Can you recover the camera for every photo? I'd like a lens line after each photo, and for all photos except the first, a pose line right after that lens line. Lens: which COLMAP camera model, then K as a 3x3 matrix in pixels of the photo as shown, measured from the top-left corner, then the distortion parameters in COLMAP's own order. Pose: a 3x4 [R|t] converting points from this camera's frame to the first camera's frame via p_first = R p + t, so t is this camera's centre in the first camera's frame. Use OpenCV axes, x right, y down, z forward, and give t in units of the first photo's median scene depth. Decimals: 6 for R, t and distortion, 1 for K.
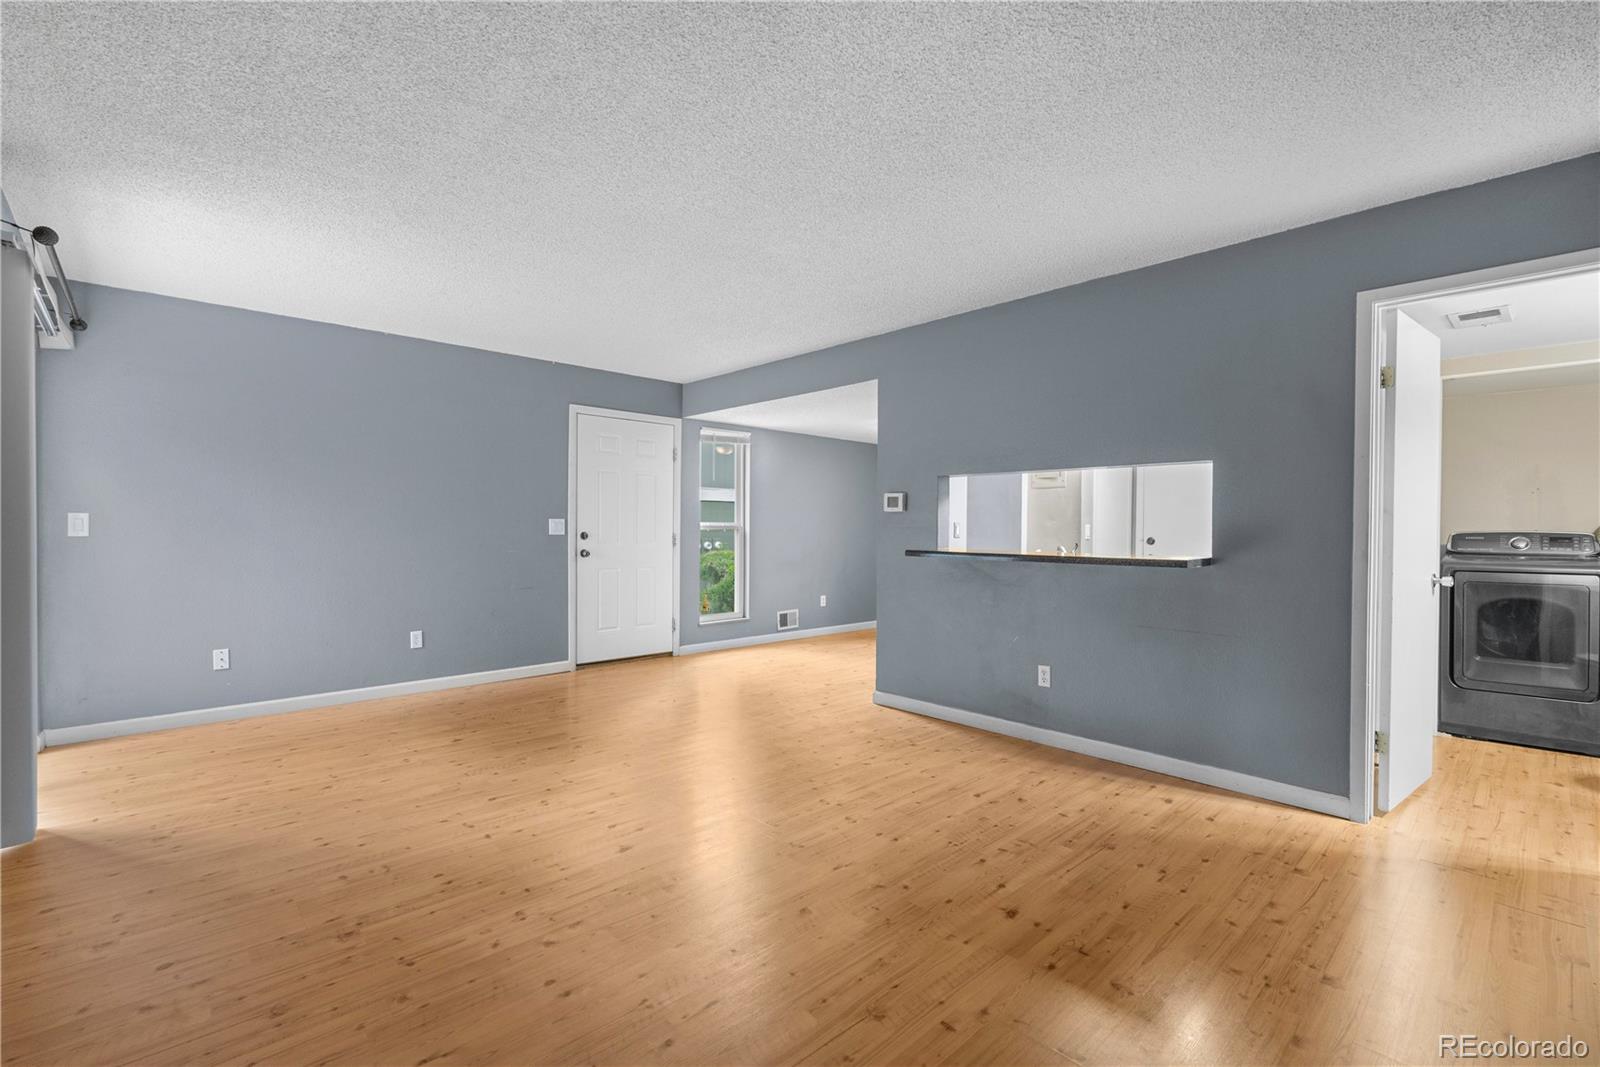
lens RADIAL K [[716.9, 0, 815.0], [0, 716.9, 529.8], [0, 0, 1]] dist [-0.002043, -0.000613]
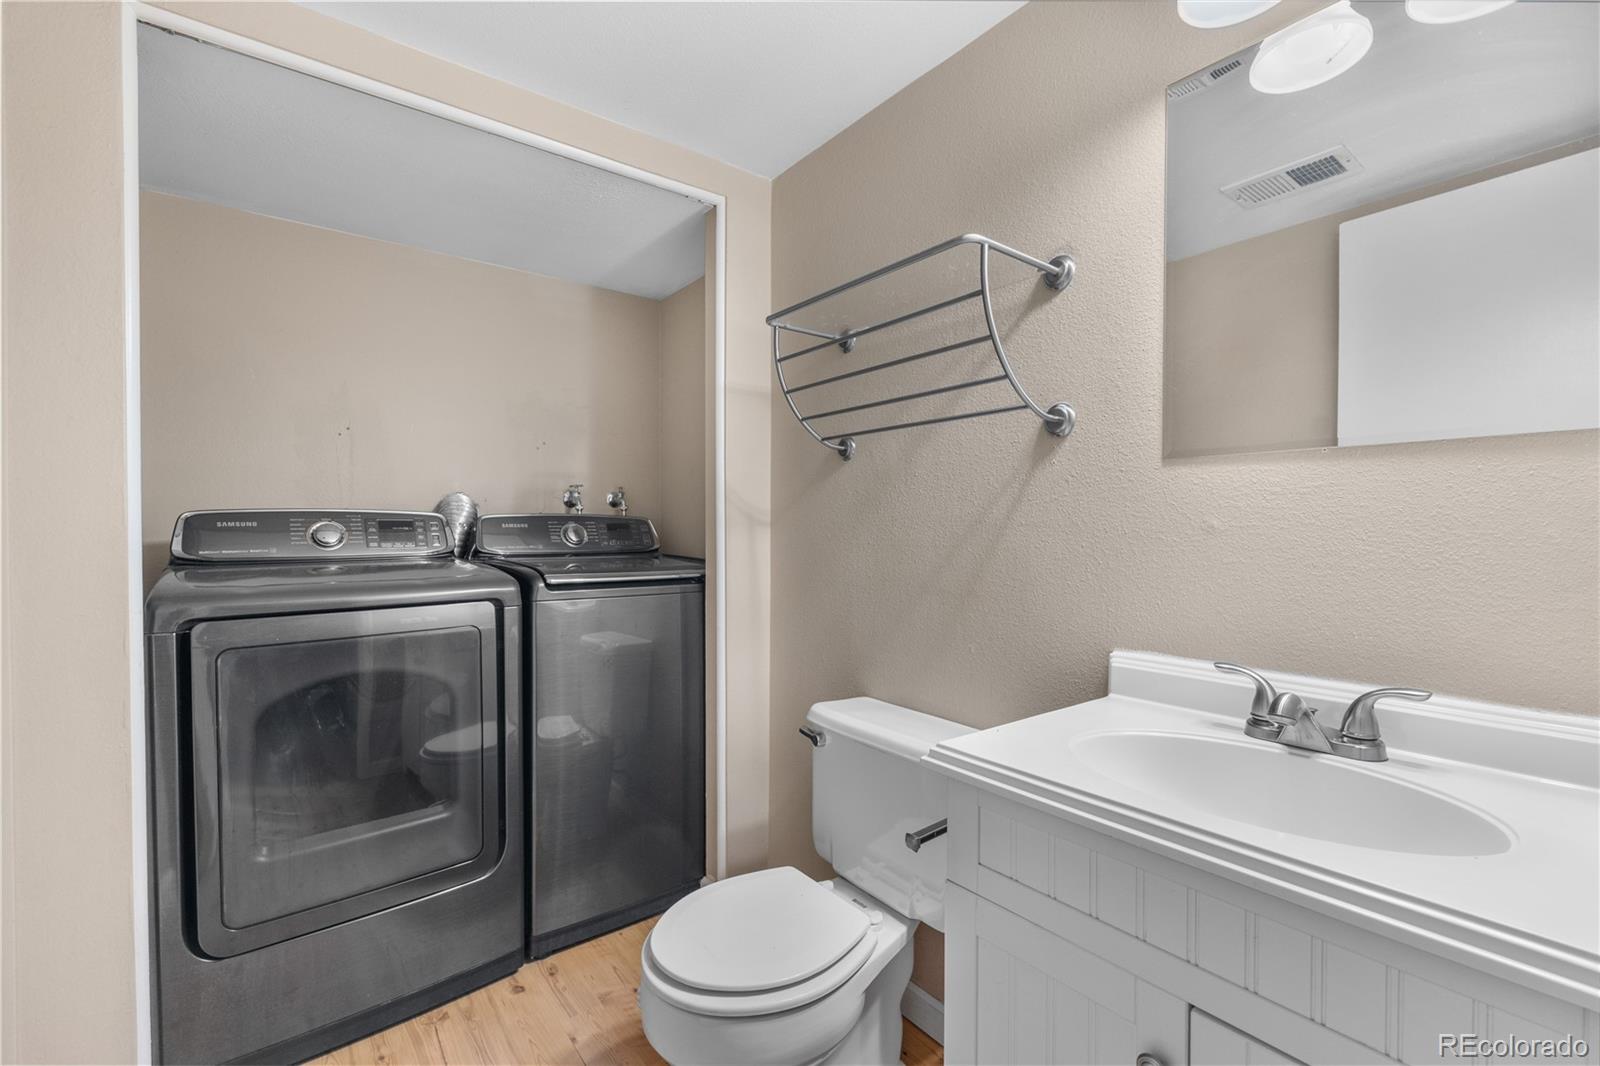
lens RADIAL K [[716.9, 0, 815.0], [0, 716.9, 529.3], [0, 0, 1]] dist [-0.002043, -0.000613]
pose [[0.099173, -0.015483, 0.994950, 0.567258], [0.000183, 0.999879, 0.015541, 0.008112], [-0.995070, -0.001359, 0.099164, 0.650662]]
